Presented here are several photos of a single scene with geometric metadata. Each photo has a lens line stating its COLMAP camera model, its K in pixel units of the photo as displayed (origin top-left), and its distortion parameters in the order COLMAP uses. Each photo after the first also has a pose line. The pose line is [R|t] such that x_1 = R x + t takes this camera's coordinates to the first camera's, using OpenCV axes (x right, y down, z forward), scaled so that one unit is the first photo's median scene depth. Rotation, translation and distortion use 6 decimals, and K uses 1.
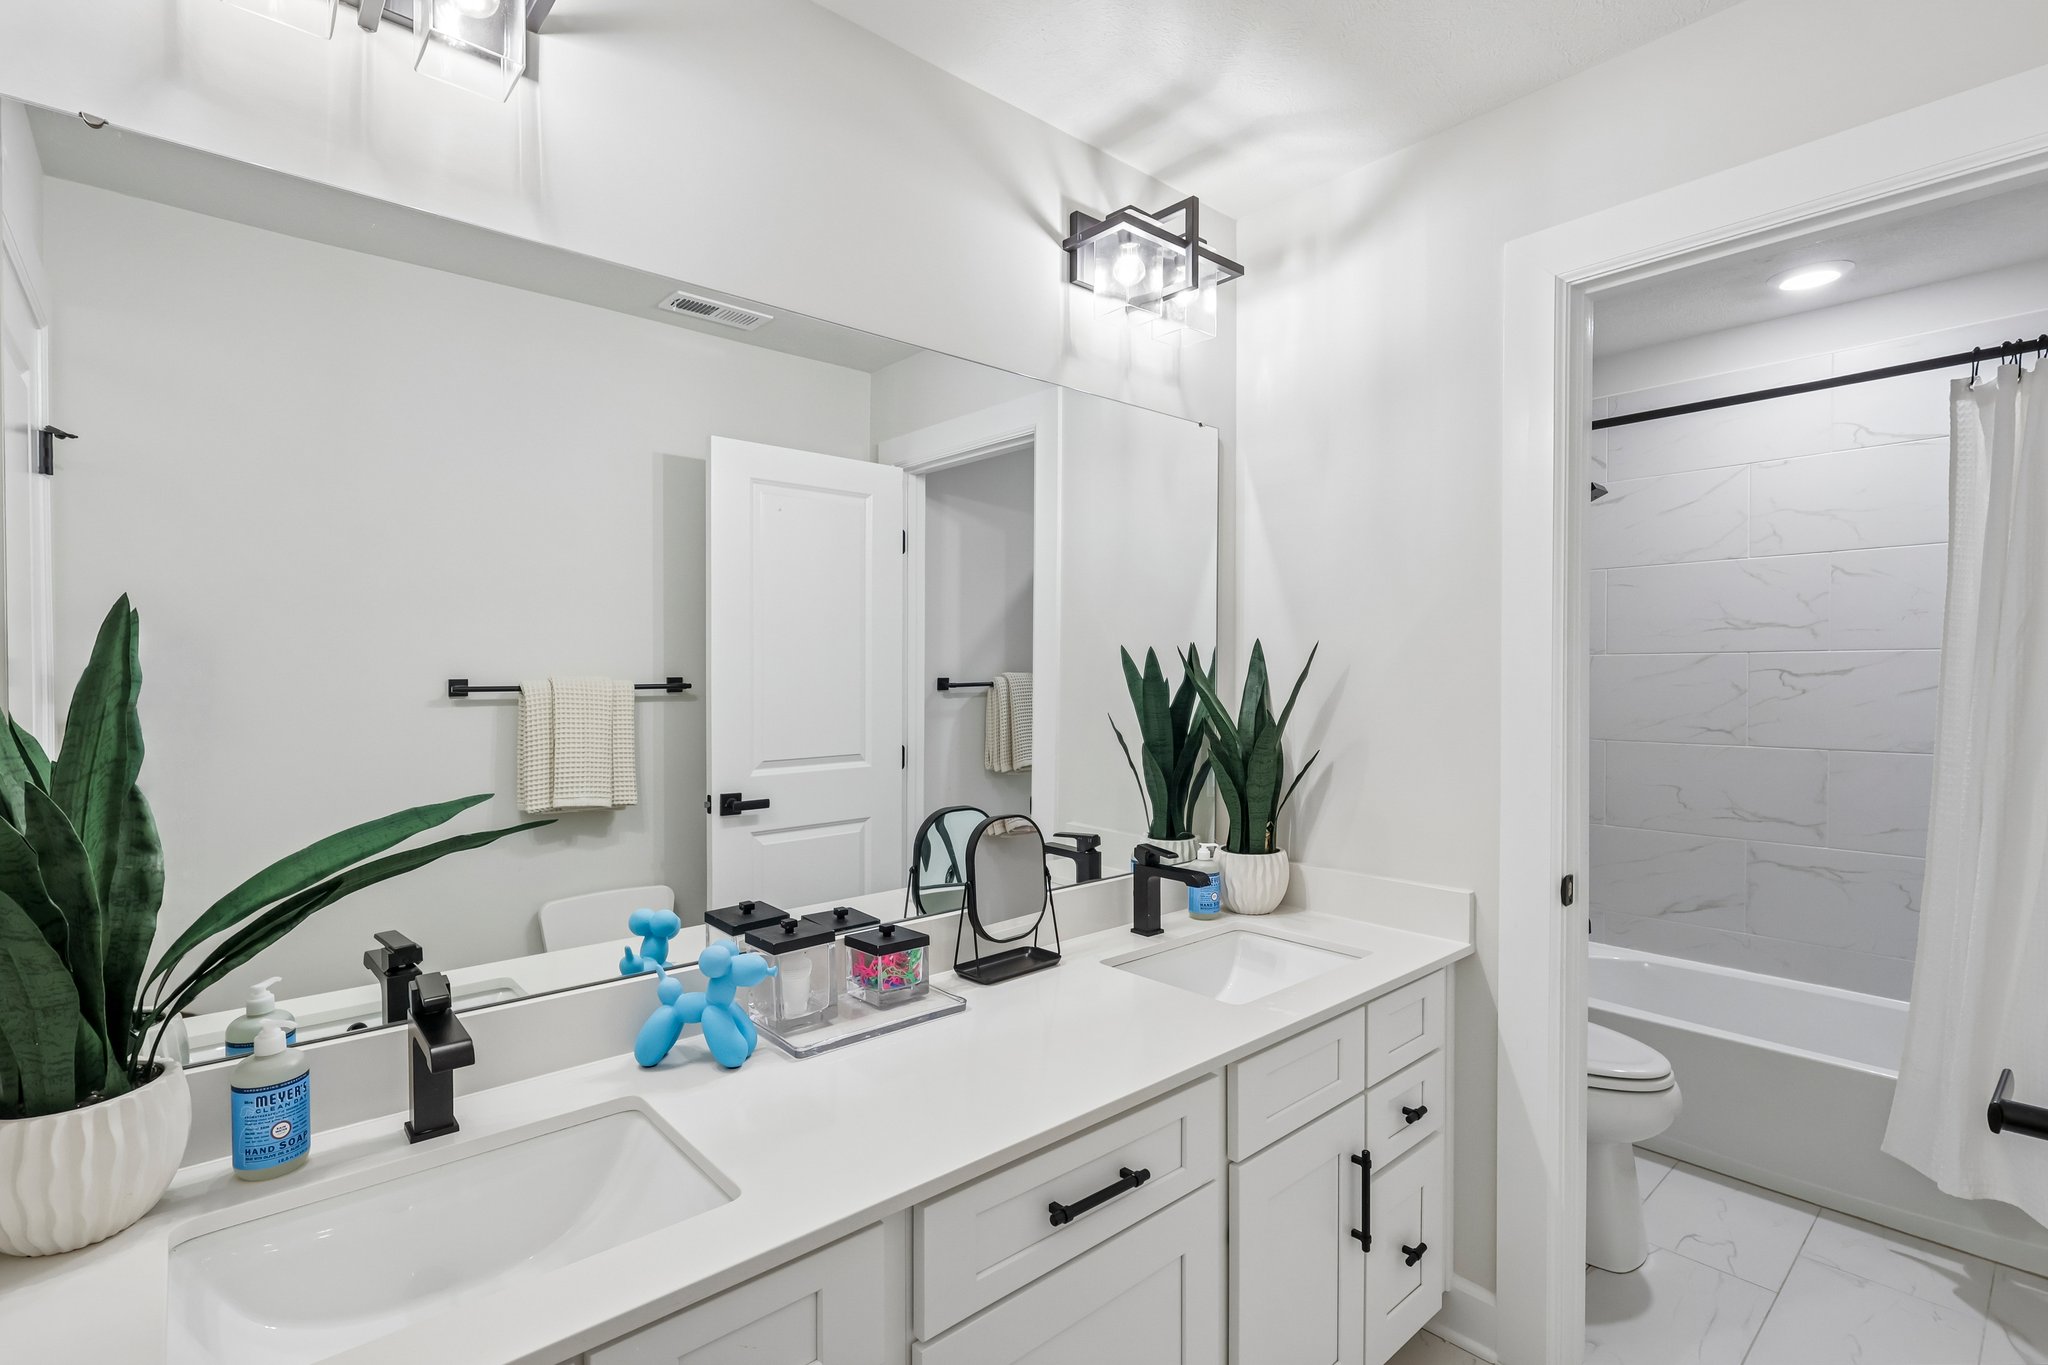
lens RADIAL K [[952.0, 0, 1016.1], [0, 952.0, 680.8], [0, 0, 1]] dist [-0.004161, 0.001083]
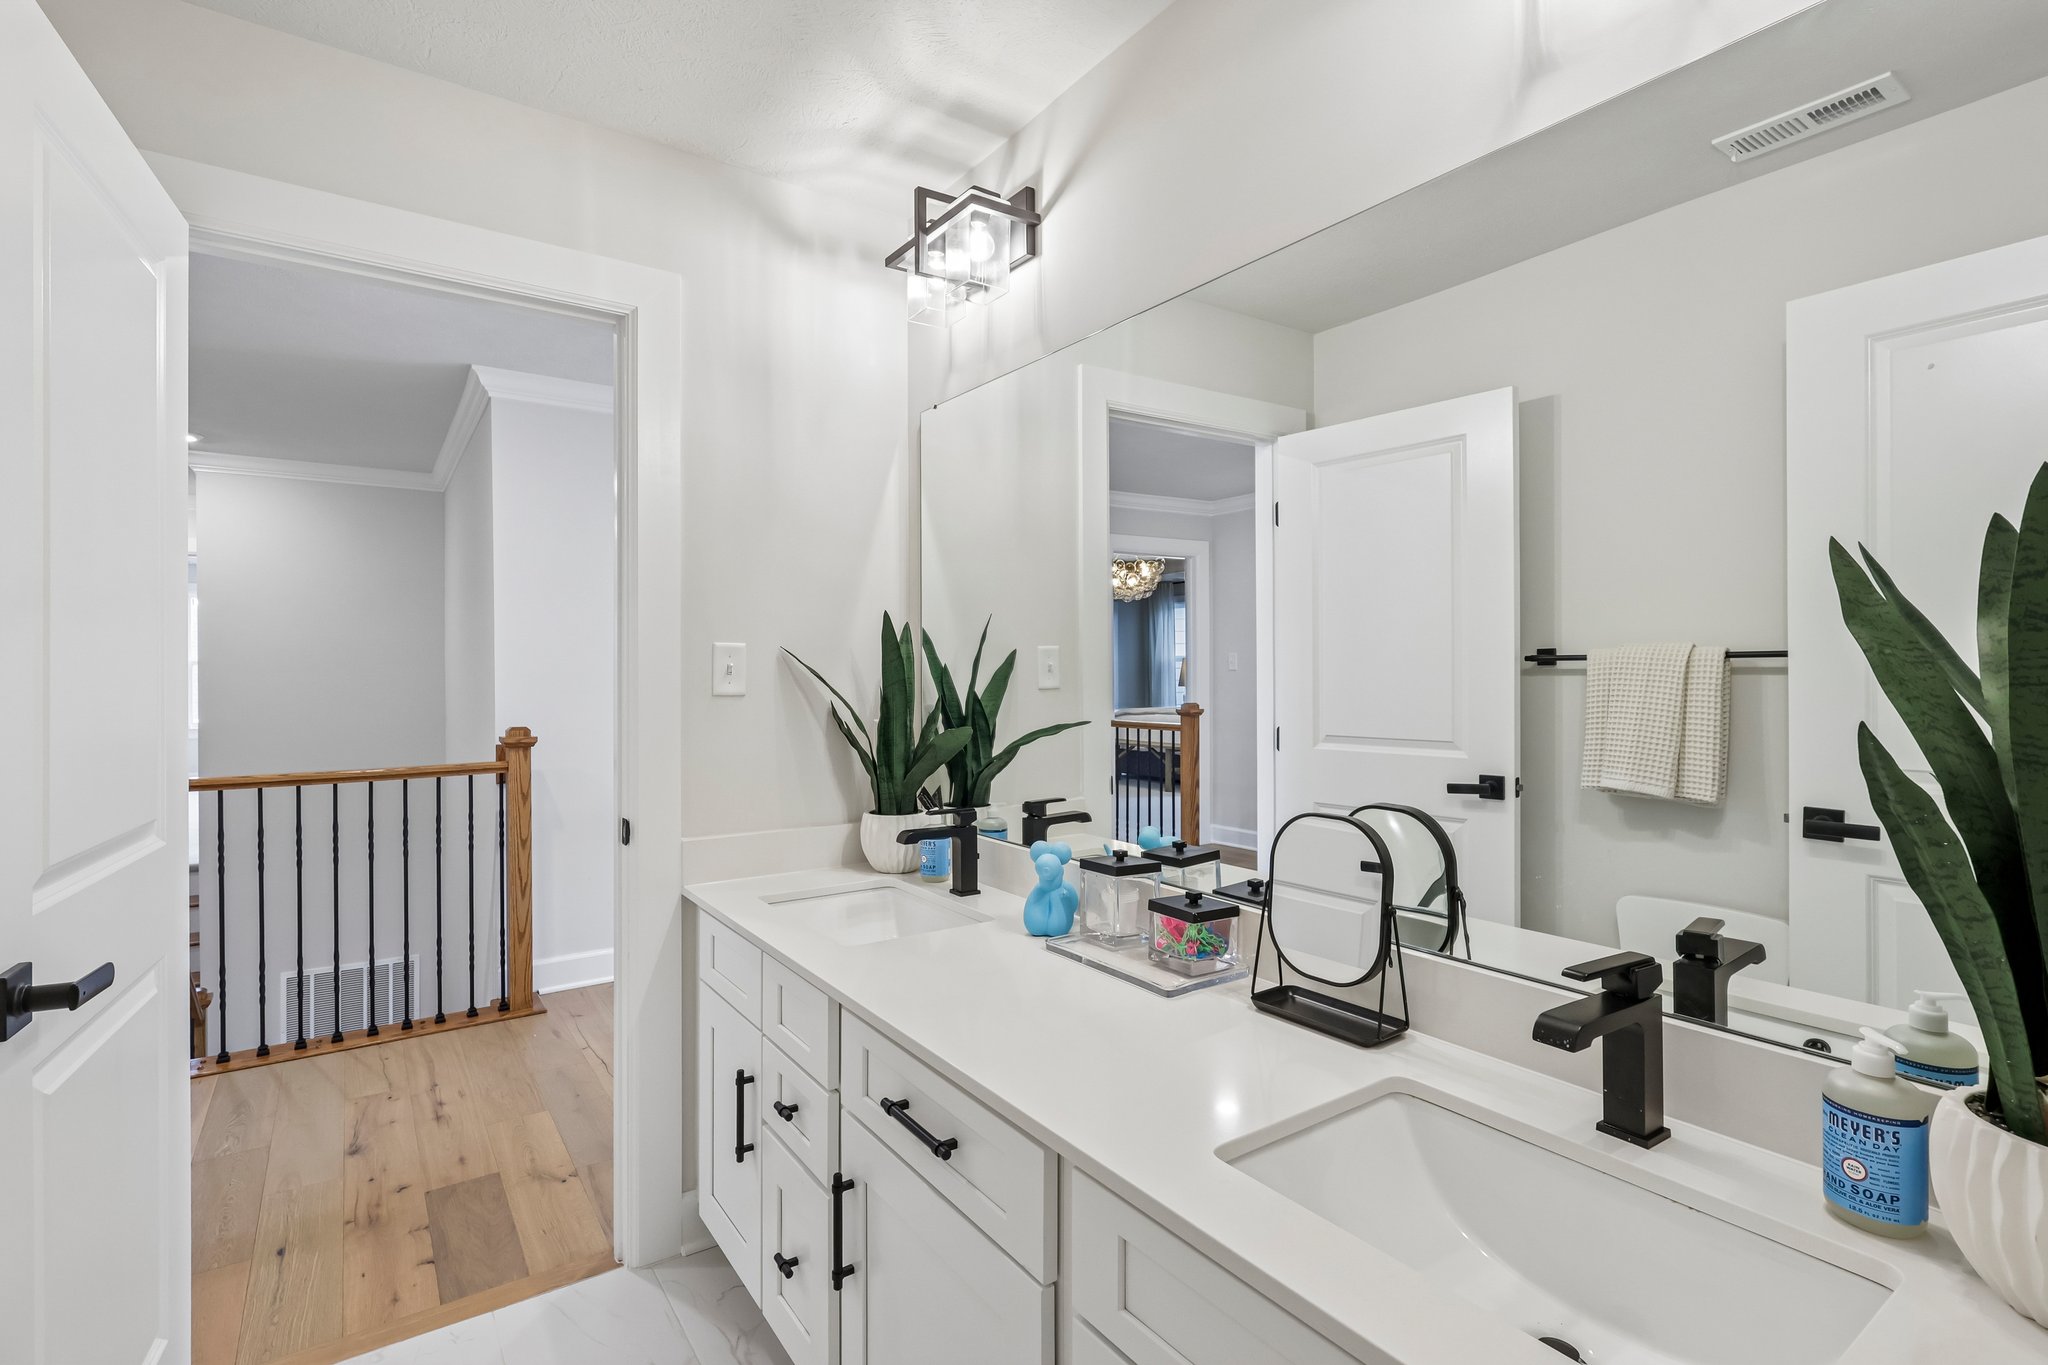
lens RADIAL K [[952.0, 0, 1013.5], [0, 952.0, 654.8], [0, 0, 1]] dist [-0.004161, 0.001083]
pose [[-0.114994, -0.009947, -0.993316, 1.478965], [-0.003421, 0.999948, -0.009618, 0.050771], [0.993360, 0.002292, -0.115022, 1.633602]]
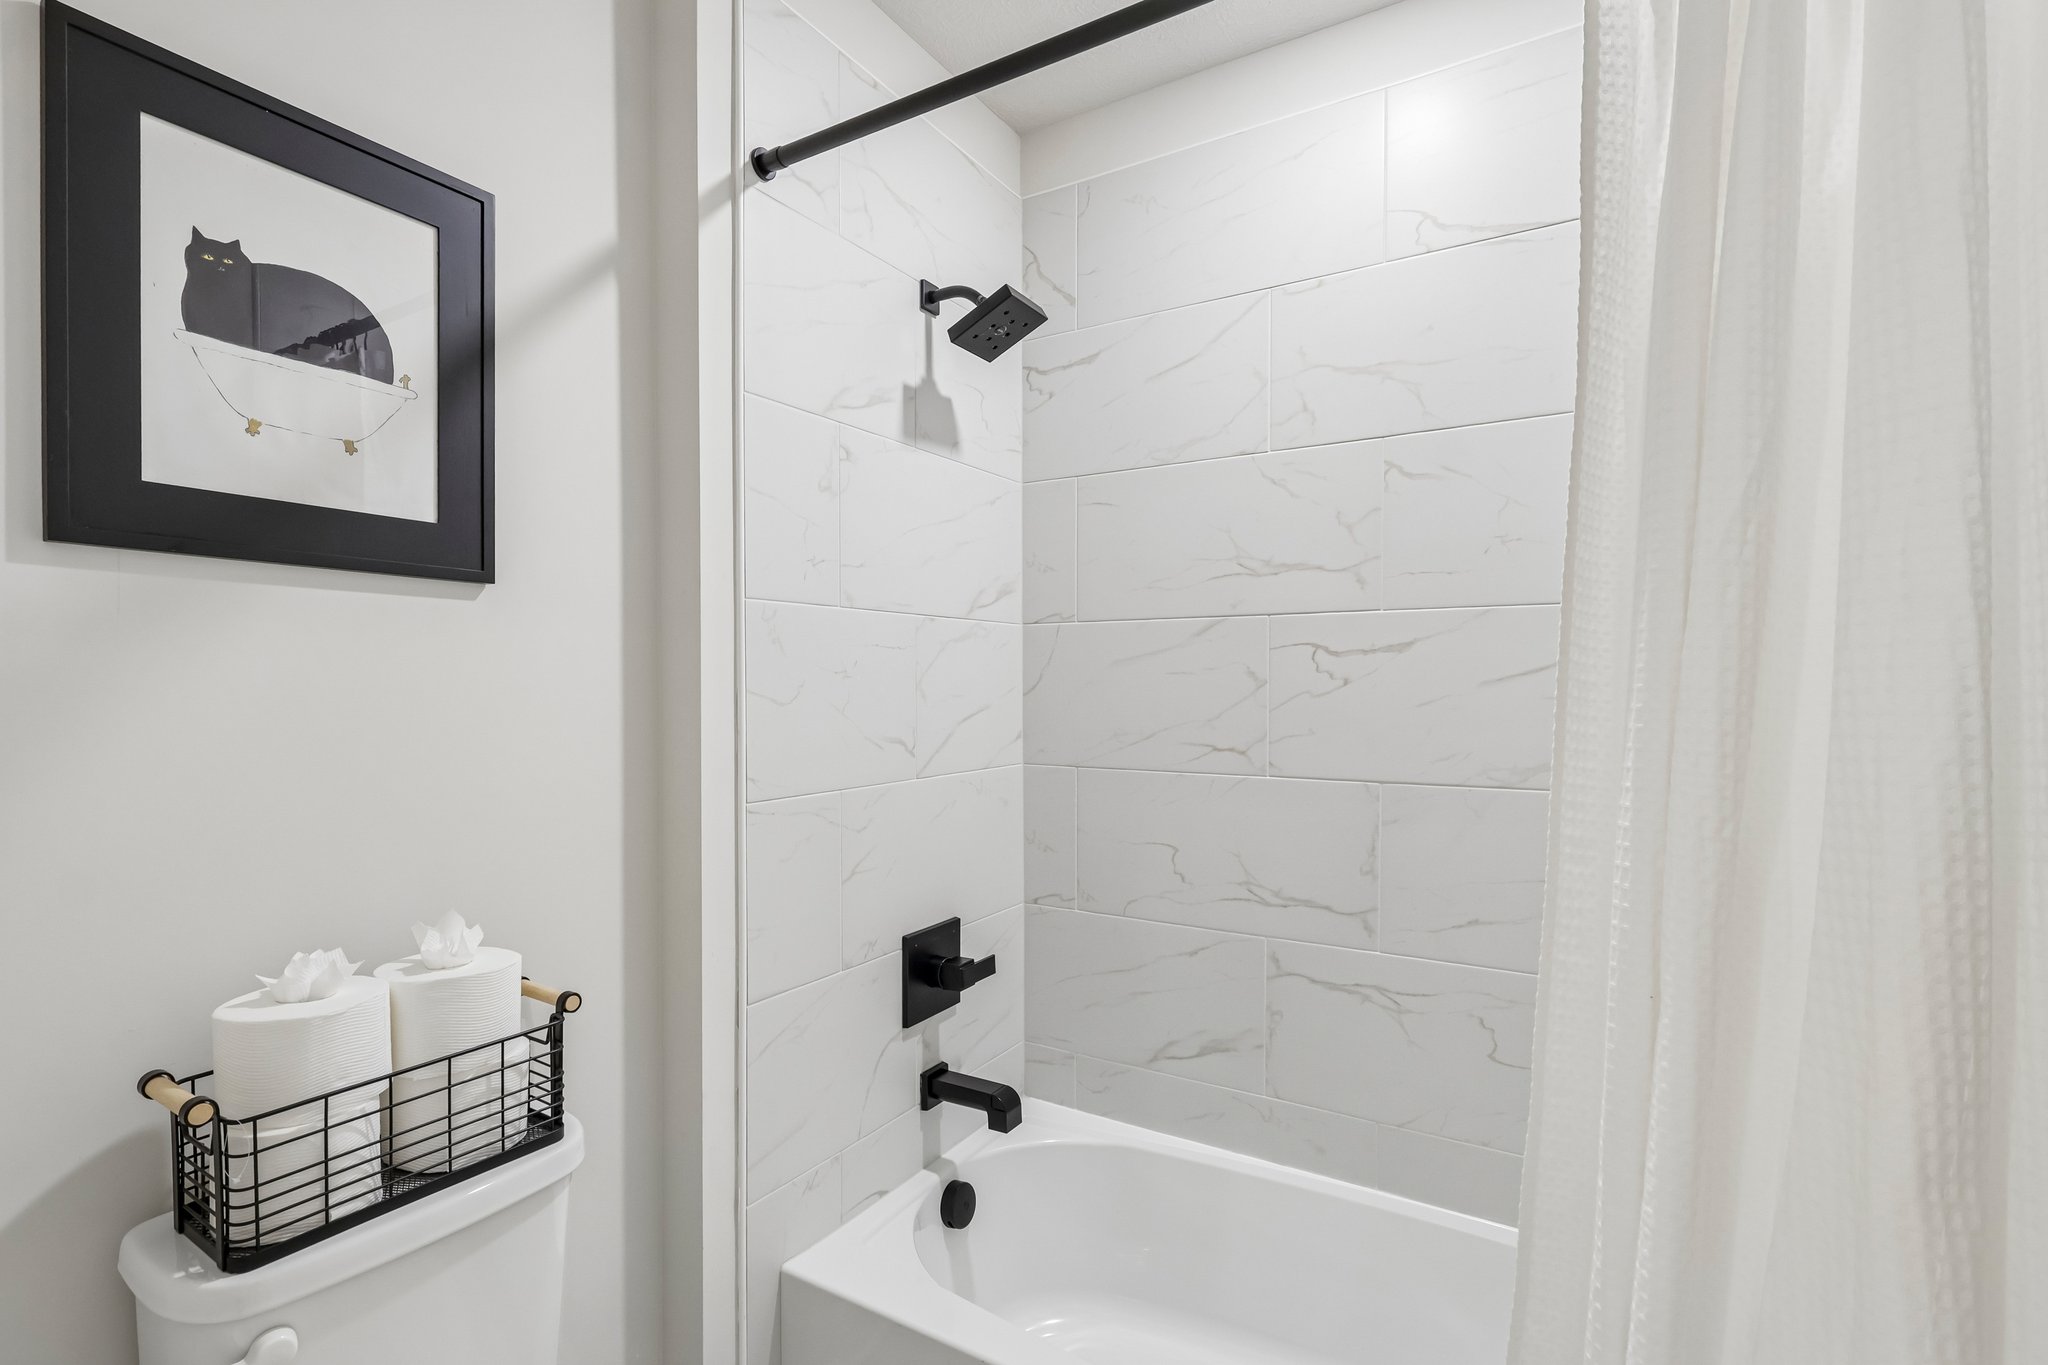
lens RADIAL K [[952.0, 0, 1027.8], [0, 952.0, 697.1], [0, 0, 1]] dist [-0.004161, 0.001083]
pose [[0.954059, -0.004572, 0.299585, 0.460394], [0.001943, 0.999957, 0.009075, 0.014786], [-0.299613, -0.008076, 0.954027, 0.493989]]
